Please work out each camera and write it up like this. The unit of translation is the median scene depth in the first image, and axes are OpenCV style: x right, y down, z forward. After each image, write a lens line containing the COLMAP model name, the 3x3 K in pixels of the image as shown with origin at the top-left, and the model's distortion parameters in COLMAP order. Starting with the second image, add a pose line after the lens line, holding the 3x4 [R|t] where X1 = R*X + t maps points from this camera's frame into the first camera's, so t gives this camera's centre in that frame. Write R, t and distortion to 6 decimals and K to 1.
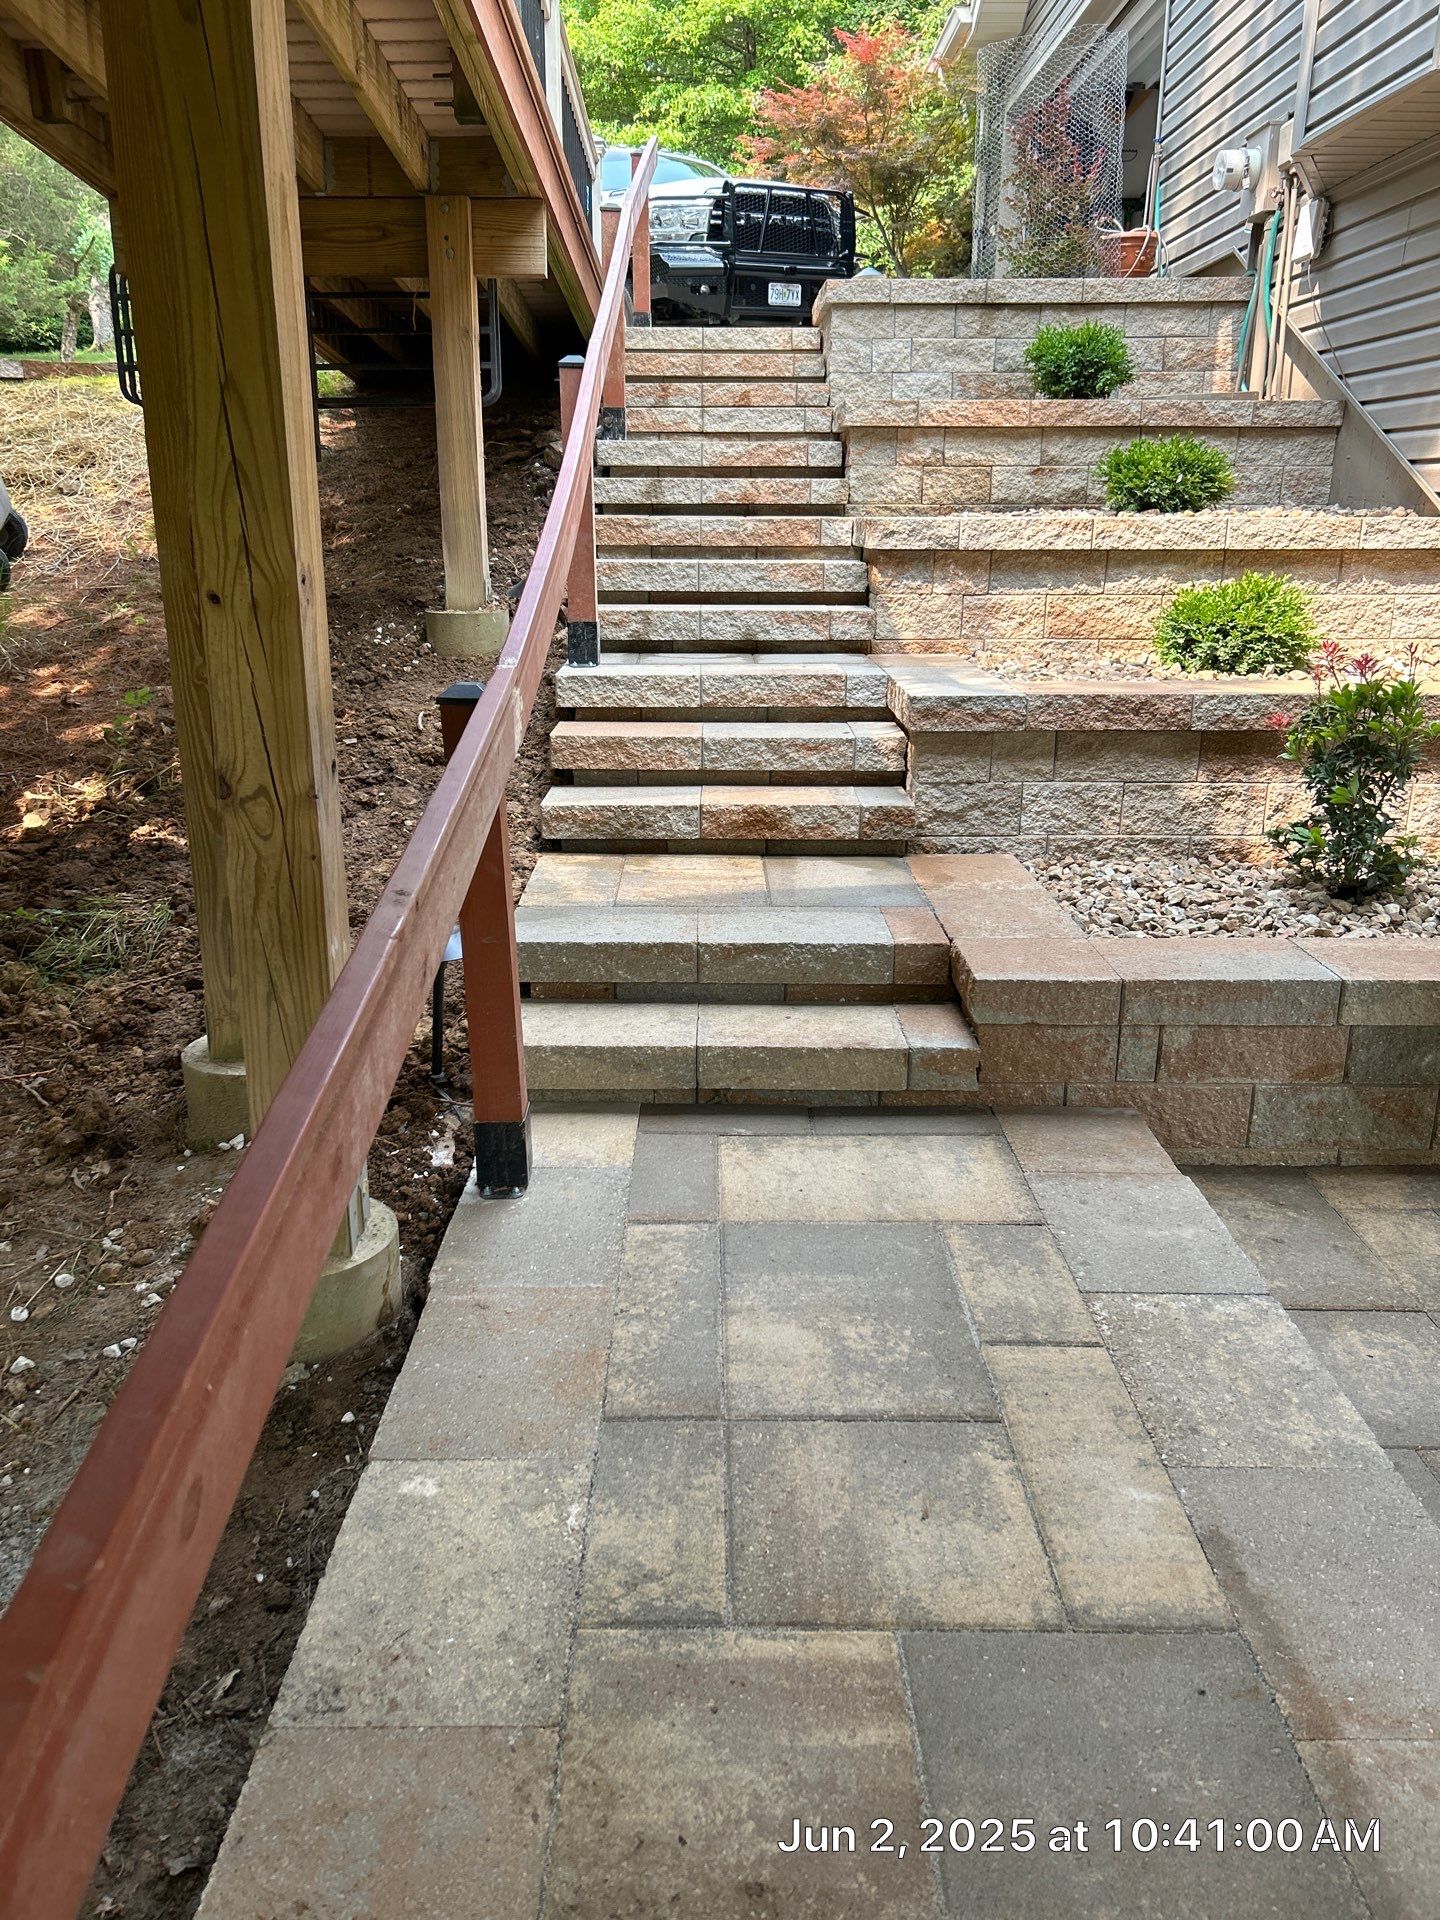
lens RADIAL K [[1482.3, 0, 707.5], [0, 1482.3, 955.6], [0, 0, 1]] dist [0.043471, -0.048290]
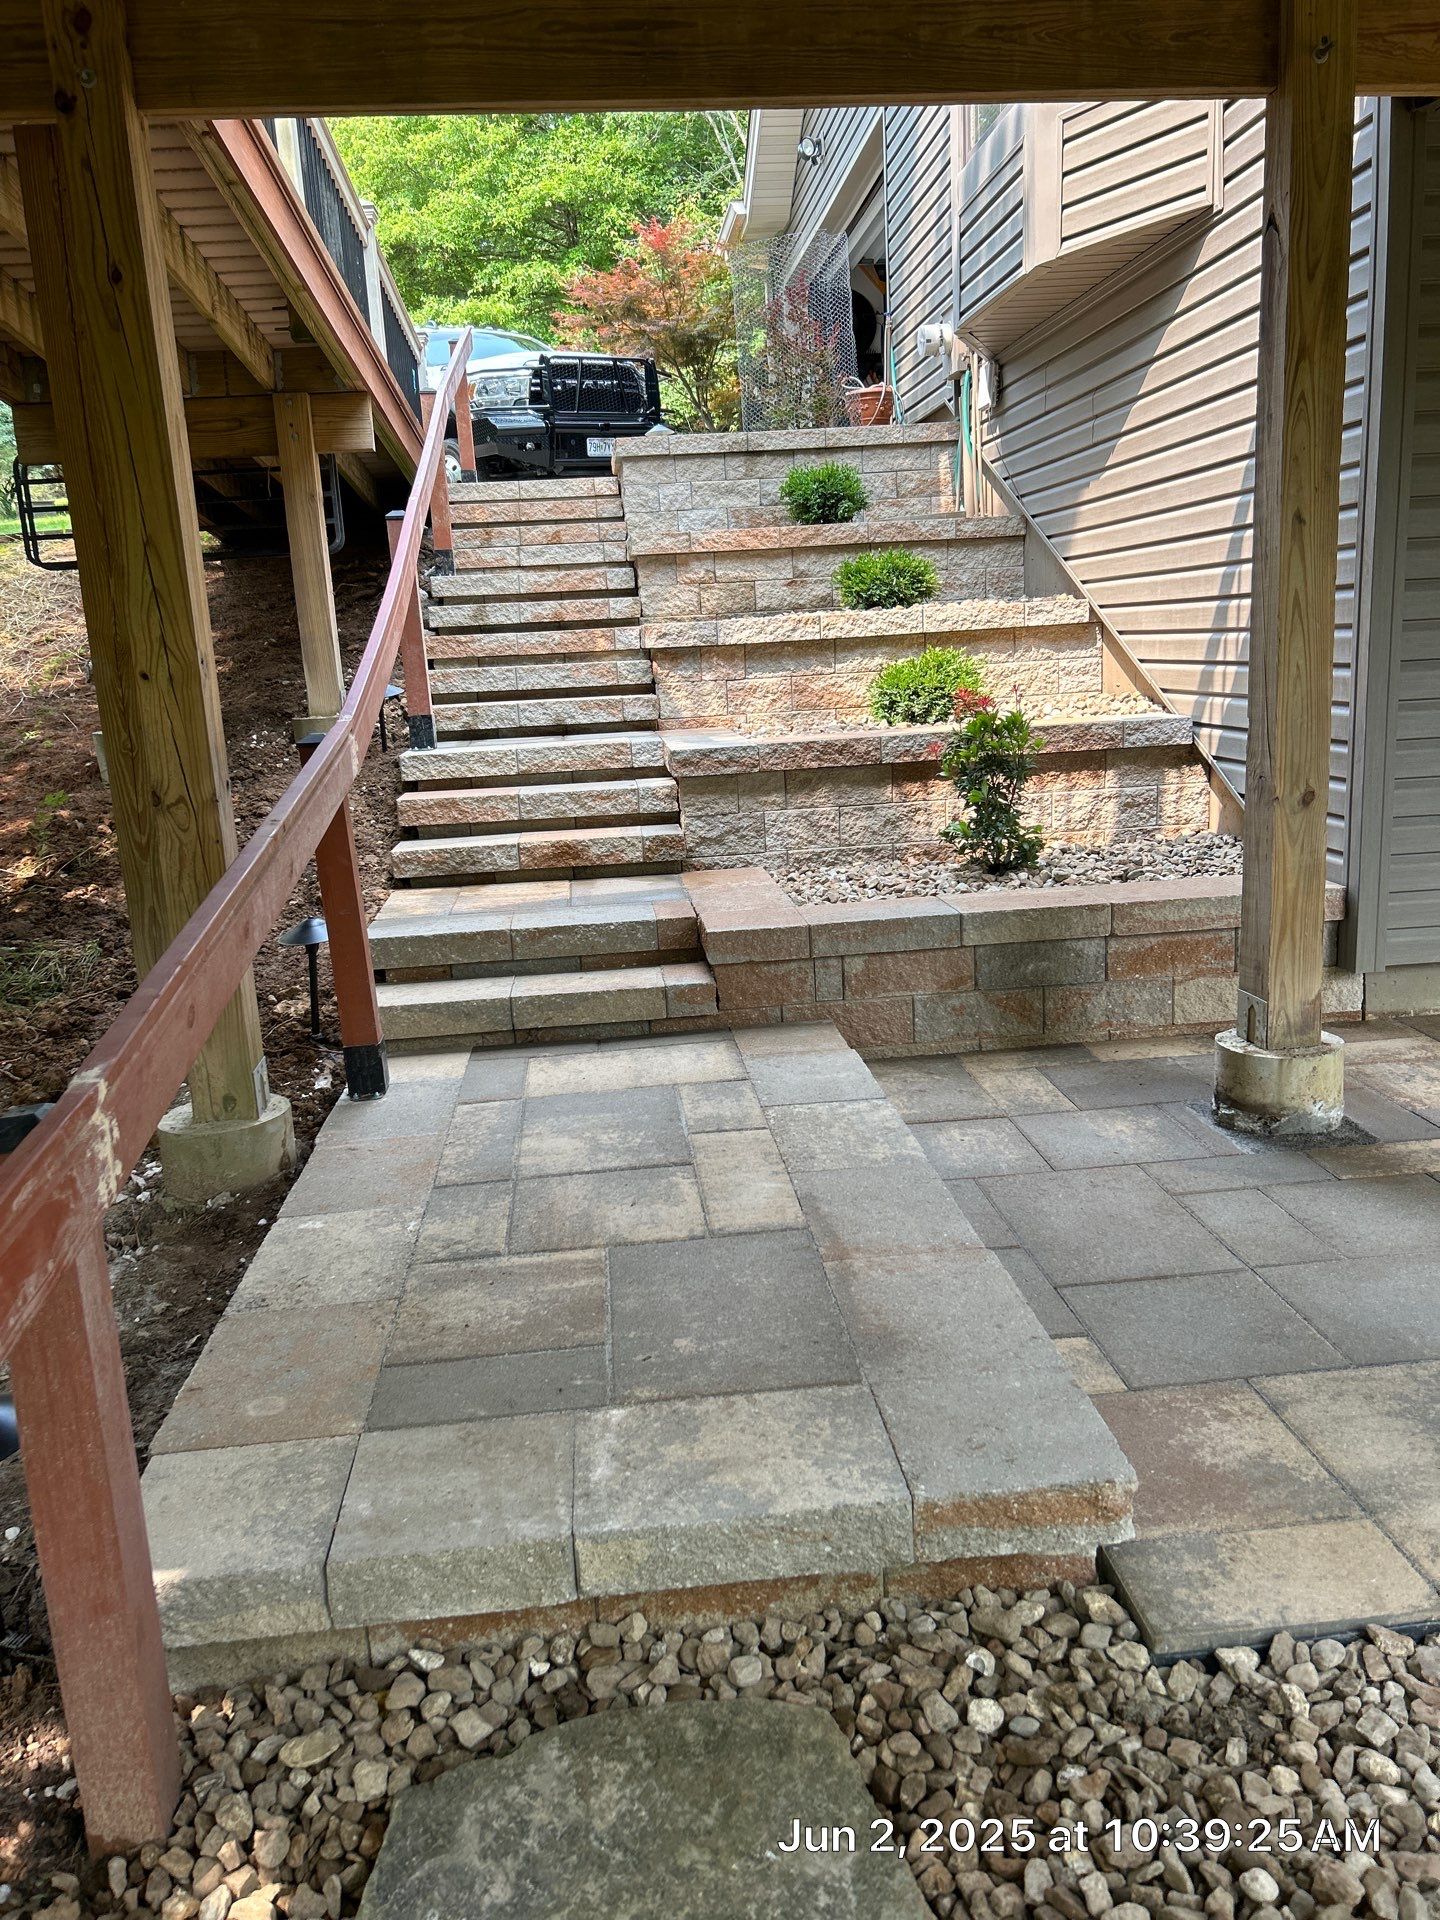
lens RADIAL K [[1482.3, 0, 724.6], [0, 1482.3, 960.7], [0, 0, 1]] dist [0.043471, -0.048290]
pose [[0.993837, -0.074279, 0.082287, 0.055834], [0.080648, 0.993765, -0.076986, 0.103821], [-0.076056, 0.083148, 0.993631, -0.262328]]
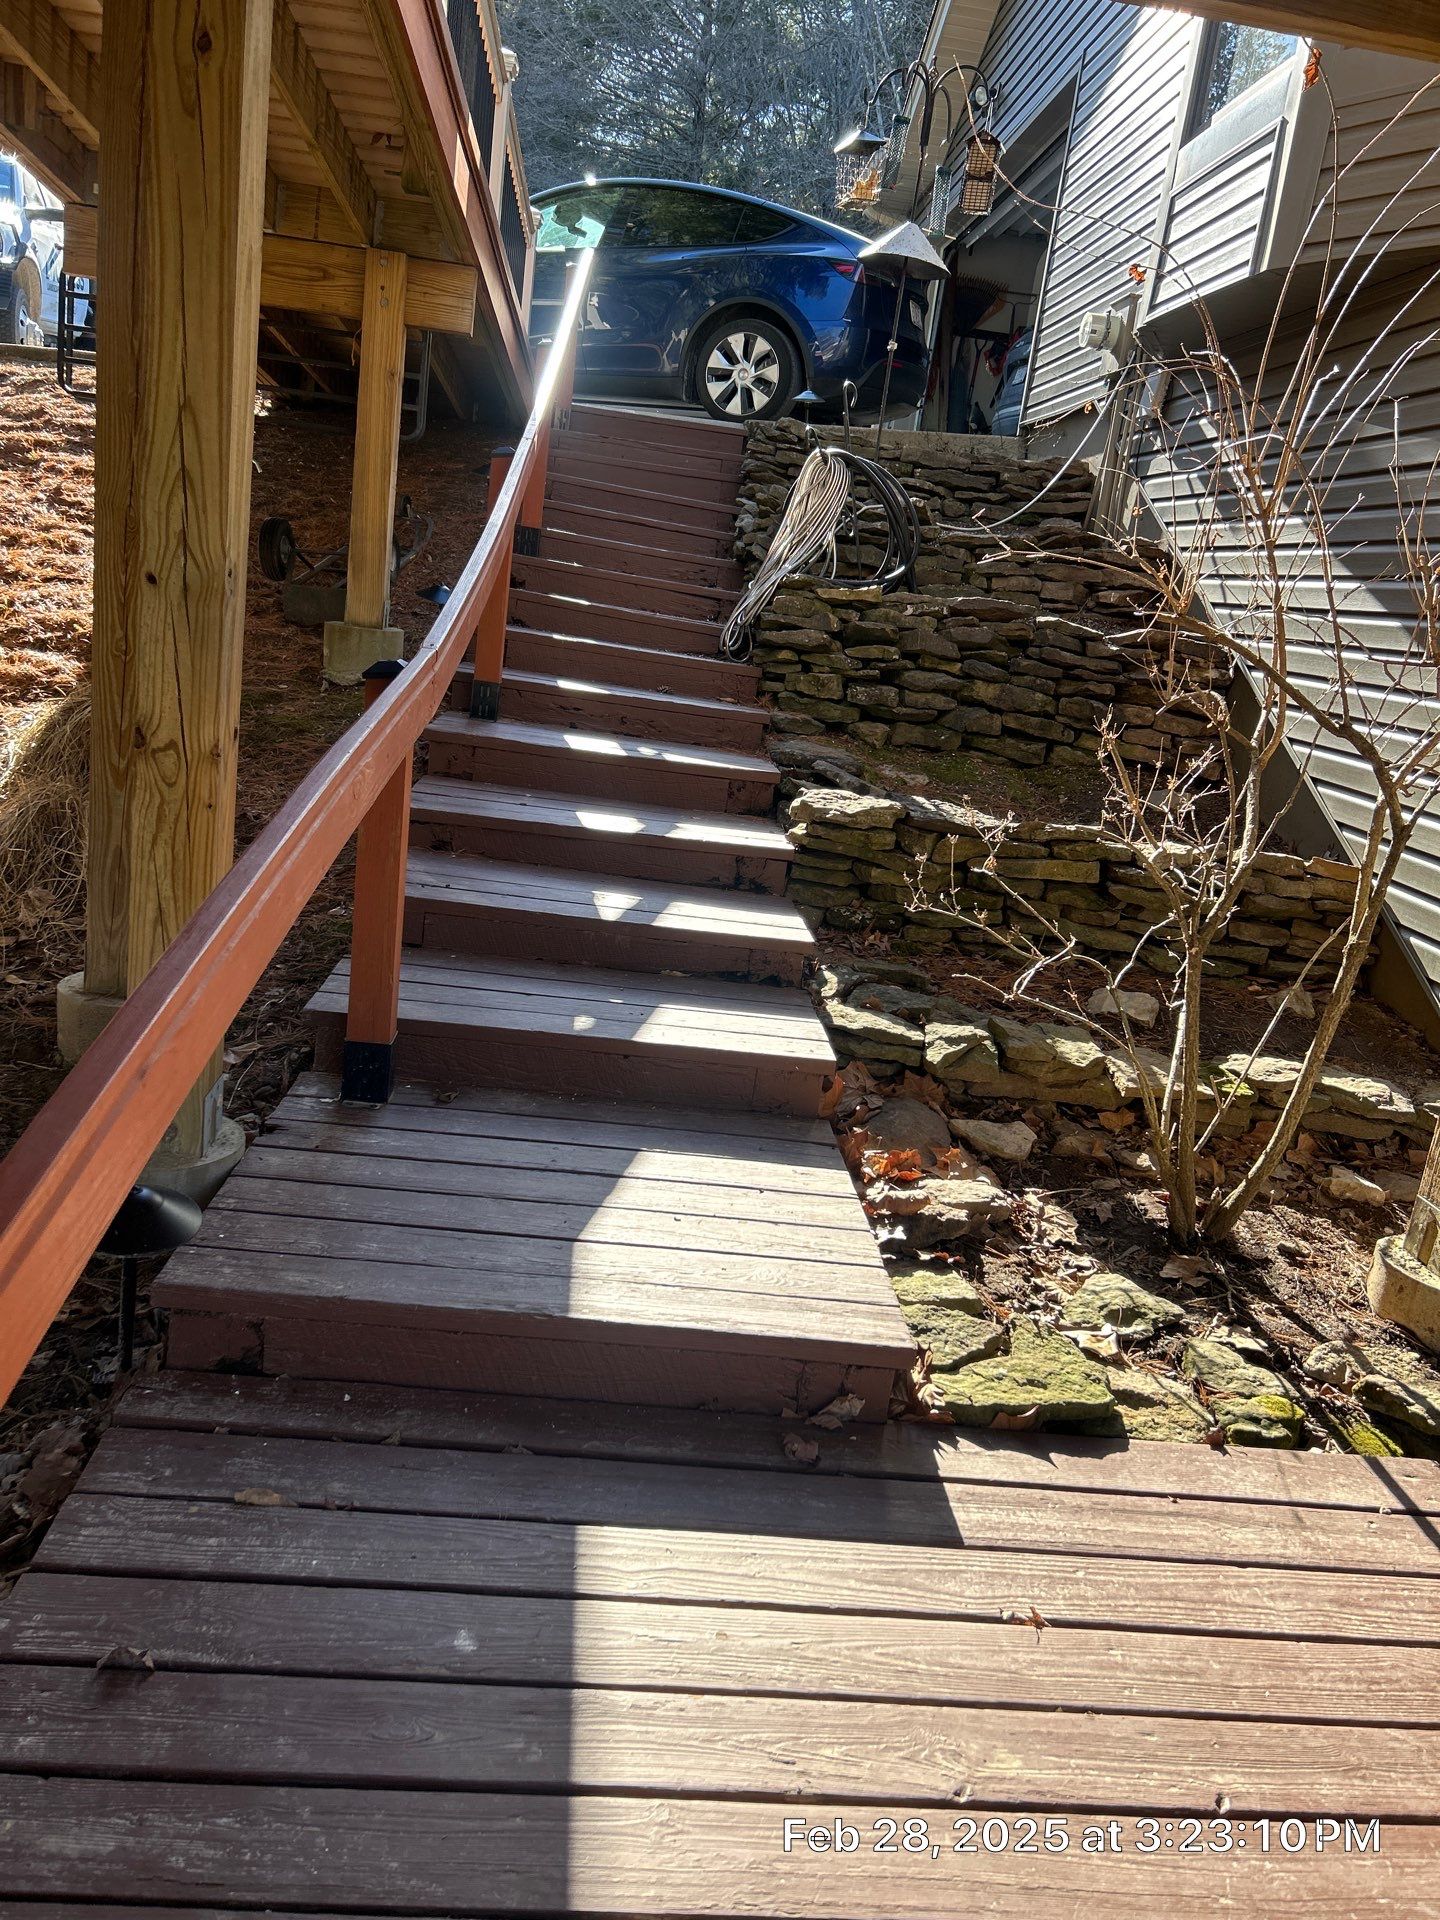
lens RADIAL K [[1482.3, 0, 721.6], [0, 1482.3, 975.2], [0, 0, 1]] dist [0.043471, -0.048290]
pose [[0.989442, 0.105622, 0.099239, 0.016874], [-0.102749, 0.994138, -0.033637, 0.032225], [-0.102210, 0.023085, 0.994495, -0.106396]]
